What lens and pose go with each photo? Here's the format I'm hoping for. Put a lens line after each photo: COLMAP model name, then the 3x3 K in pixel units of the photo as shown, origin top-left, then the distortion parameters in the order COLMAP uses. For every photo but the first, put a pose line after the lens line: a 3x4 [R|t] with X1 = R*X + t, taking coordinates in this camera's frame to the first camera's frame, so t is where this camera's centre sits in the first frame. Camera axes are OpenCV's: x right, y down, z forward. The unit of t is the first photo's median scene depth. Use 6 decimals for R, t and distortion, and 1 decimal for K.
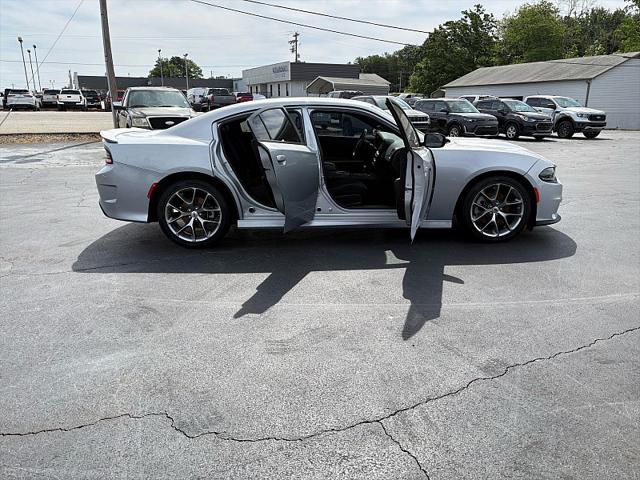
lens RADIAL K [[475.4, 0, 320.0], [0, 475.4, 240.0], [0, 0, 1]] dist [0.058855, -0.058619]
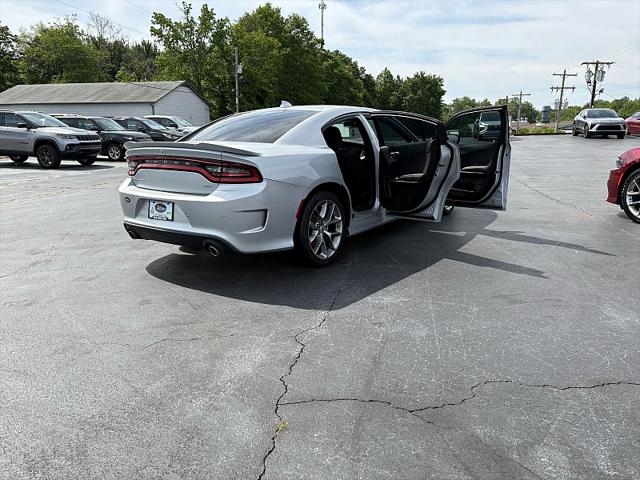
lens RADIAL K [[475.4, 0, 320.0], [0, 475.4, 240.0], [0, 0, 1]] dist [0.058855, -0.058619]
pose [[0.612008, -0.185981, 0.768673, -0.969582], [0.218432, 0.973898, 0.061722, -0.090351], [-0.760088, 0.130128, 0.636657, 0.428041]]
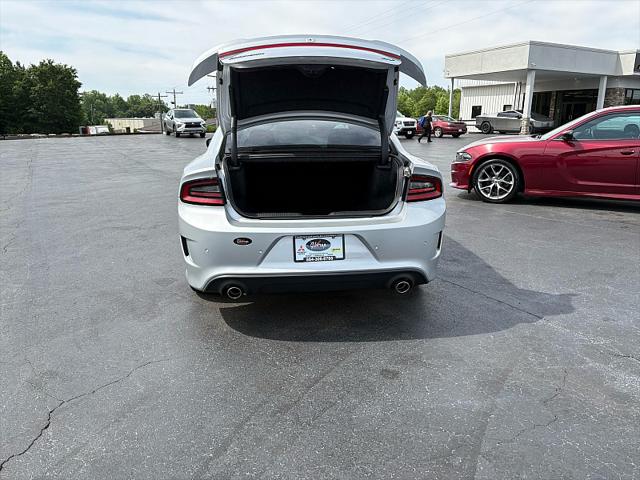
lens RADIAL K [[475.0, 0, 322.6], [0, 475.0, 237.8], [0, 0, 1]] dist [0.055875, -0.056590]
pose [[-0.038085, -0.236278, 0.970939, -1.067319], [0.269286, 0.933272, 0.237674, -0.298612], [-0.962307, 0.270512, 0.028083, 1.121338]]
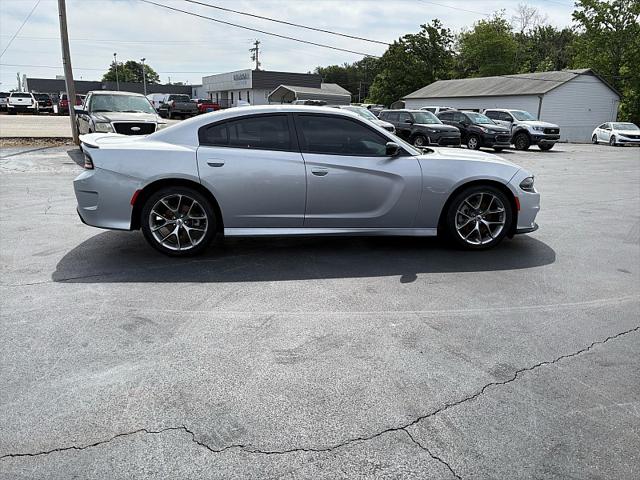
lens RADIAL K [[475.5, 0, 317.6], [0, 475.5, 244.6], [0, 0, 1]] dist [0.058060, -0.056363]
pose [[0.996984, -0.002136, 0.077576, -0.057582], [0.002793, 0.999961, -0.008359, 0.001150], [-0.077555, 0.008550, 0.996951, 0.006261]]
